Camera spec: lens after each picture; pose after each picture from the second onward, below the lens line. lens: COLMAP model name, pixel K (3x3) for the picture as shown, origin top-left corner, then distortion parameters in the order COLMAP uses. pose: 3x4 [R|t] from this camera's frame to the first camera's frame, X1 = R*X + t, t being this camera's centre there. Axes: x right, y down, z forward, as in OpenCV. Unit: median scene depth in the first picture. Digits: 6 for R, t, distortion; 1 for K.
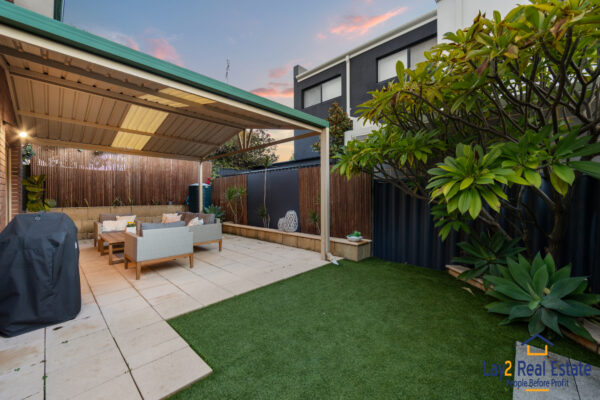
lens RADIAL K [[238.6, 0, 299.0], [0, 238.6, 196.1], [0, 0, 1]] dist [-0.003719, 0.000329]
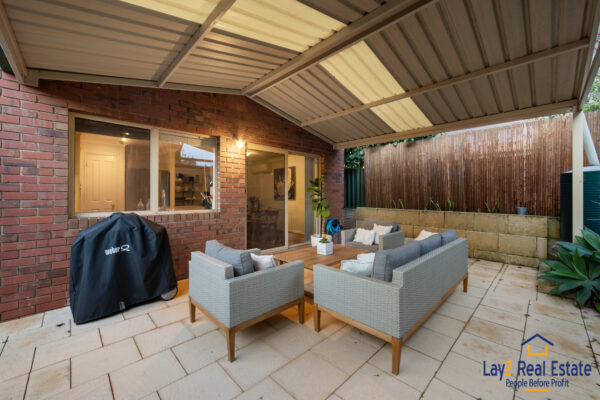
lens RADIAL K [[238.6, 0, 299.0], [0, 238.6, 196.1], [0, 0, 1]] dist [-0.003719, 0.000329]
pose [[-0.040103, 0.007654, -0.999166, -0.003734], [-0.001366, 0.999969, 0.007715, -0.006689], [0.999195, 0.001674, -0.040091, 0.591448]]
